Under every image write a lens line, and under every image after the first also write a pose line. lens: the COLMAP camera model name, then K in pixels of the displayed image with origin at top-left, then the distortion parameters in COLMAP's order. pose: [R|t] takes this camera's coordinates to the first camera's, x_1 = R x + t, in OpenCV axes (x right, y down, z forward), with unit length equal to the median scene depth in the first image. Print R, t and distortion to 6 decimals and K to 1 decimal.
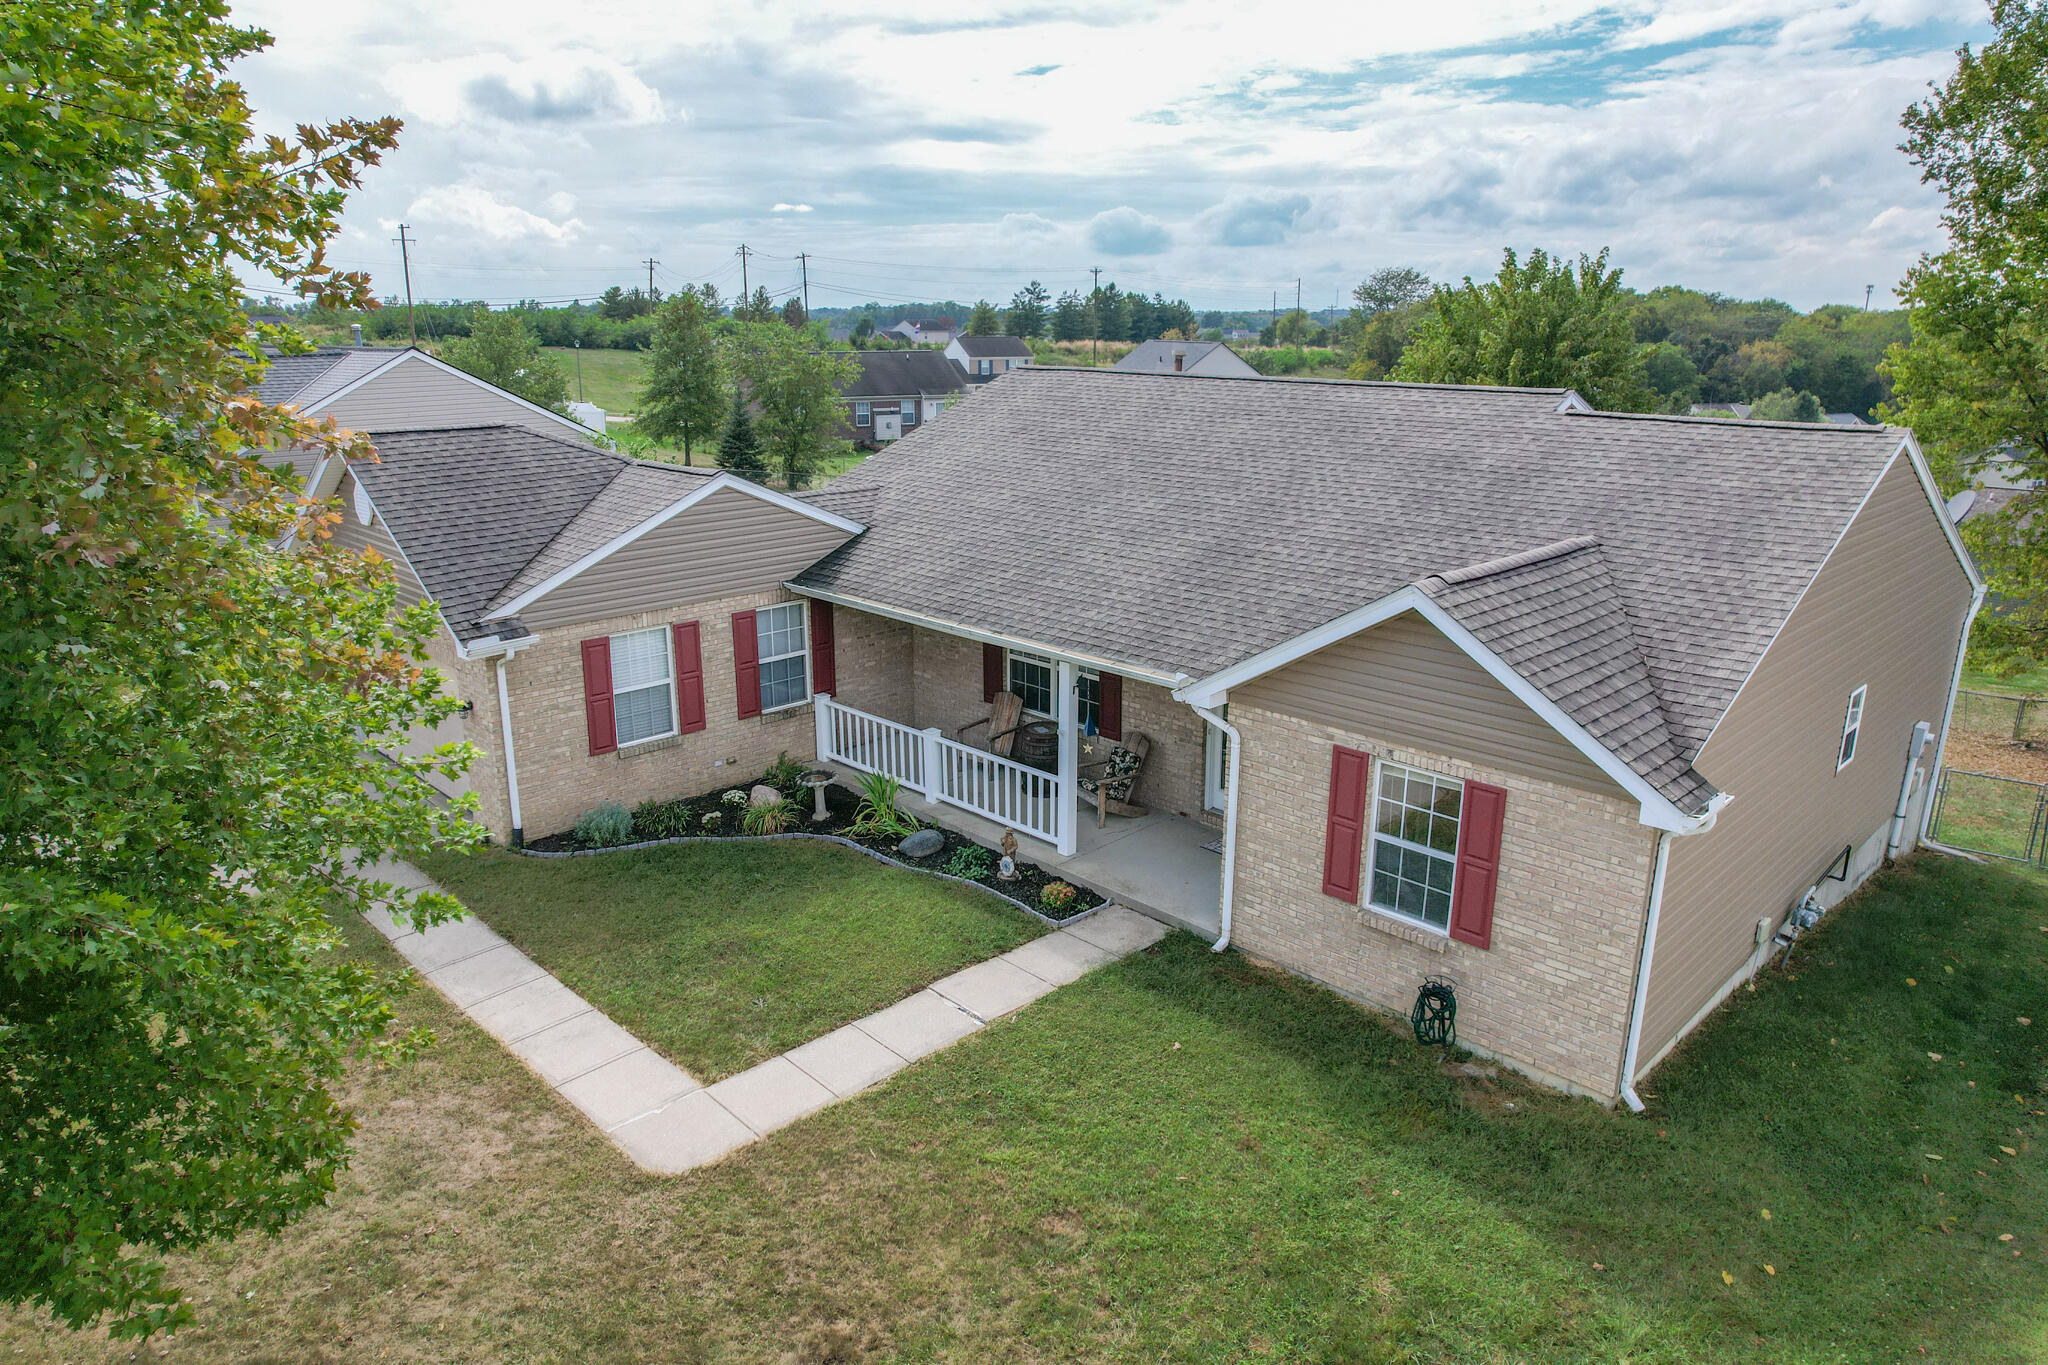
lens RADIAL K [[1337.9, 0, 1024.0], [0, 1337.9, 682.5], [0, 0, 1]] dist [-0.083554, 0.077632]
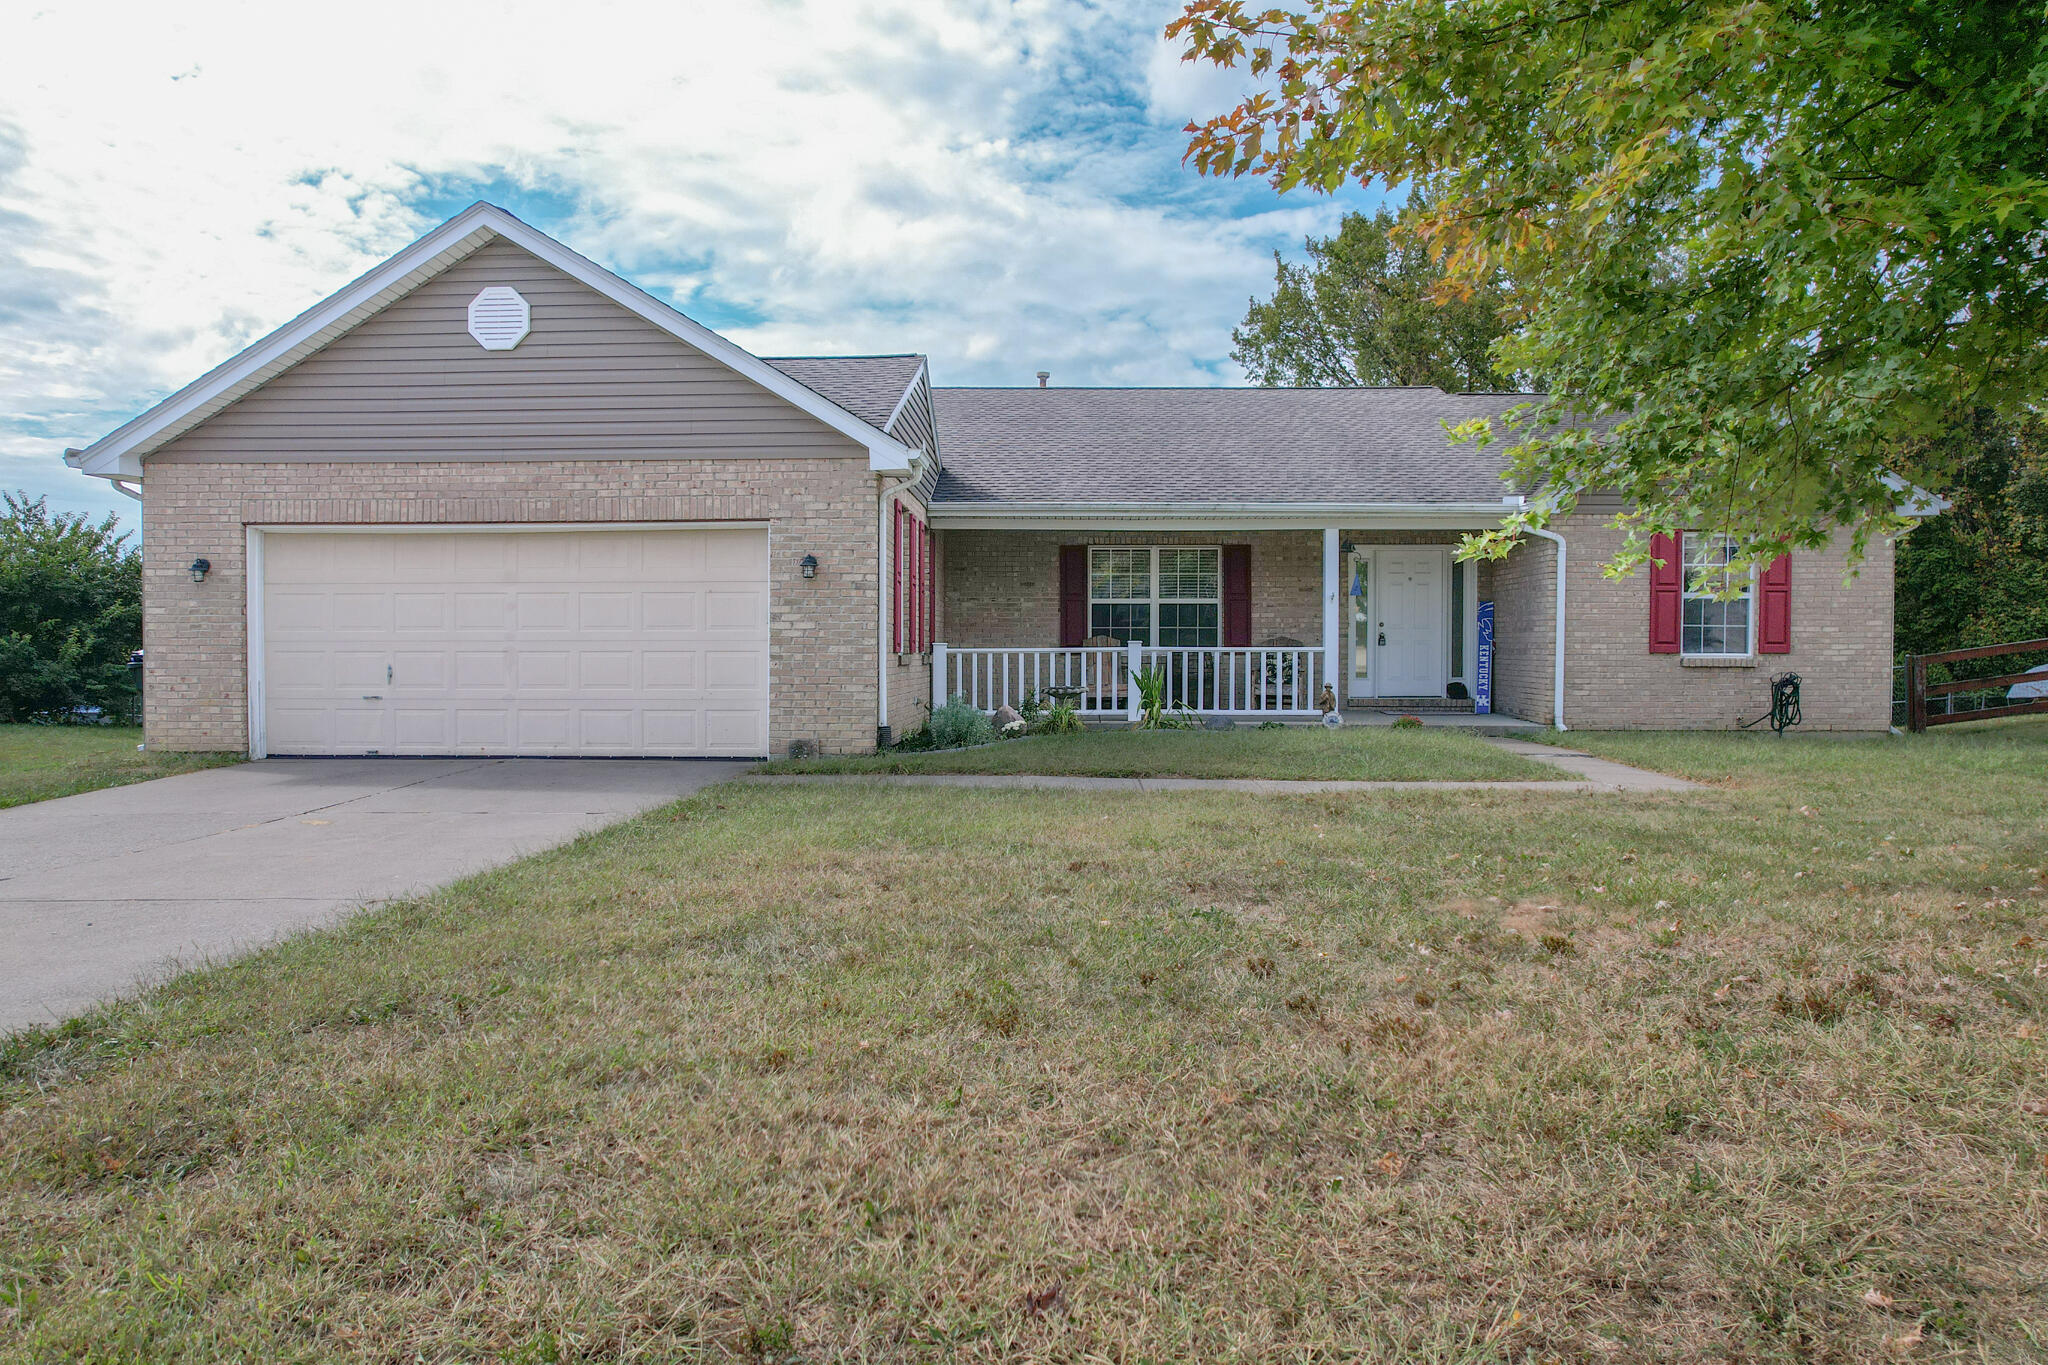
lens RADIAL K [[1337.9, 0, 1024.0], [0, 1337.9, 682.5], [0, 0, 1]] dist [-0.083554, 0.077632]
pose [[0.724389, -0.007318, 0.689353, -1.114798], [0.186236, 0.964843, -0.185458, 0.319468], [-0.663760, 0.262726, 0.700284, 0.545632]]
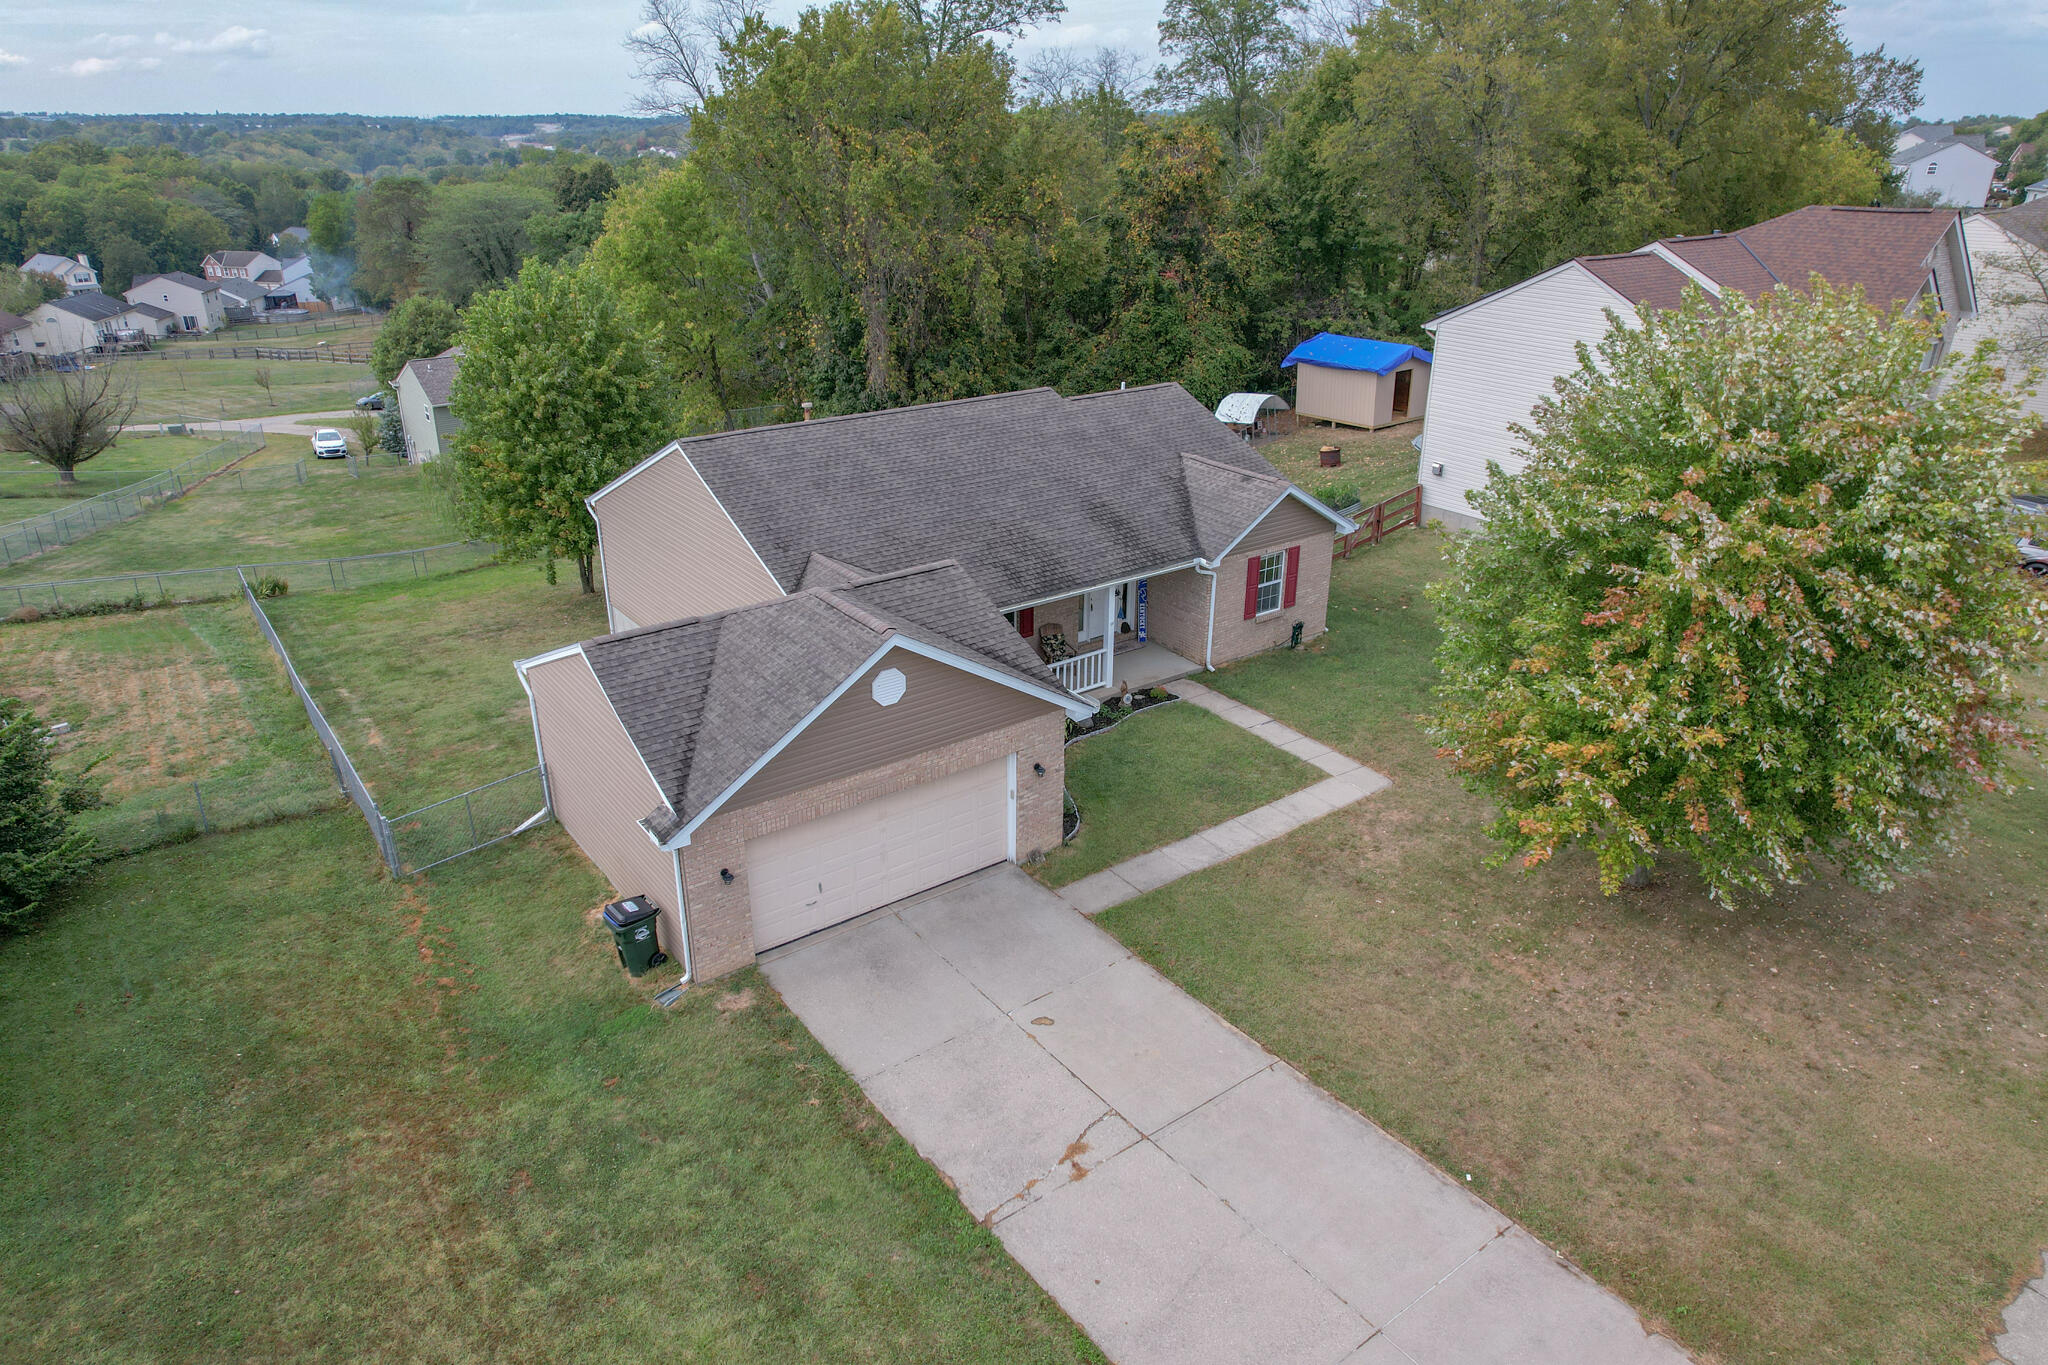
lens RADIAL K [[1337.9, 0, 1024.0], [0, 1337.9, 682.5], [0, 0, 1]] dist [-0.083554, 0.077632]
pose [[0.131279, -0.393866, 0.909744, -2.174487], [0.262358, 0.898770, 0.351256, -0.729035], [-0.955999, 0.192566, 0.221324, 0.904812]]
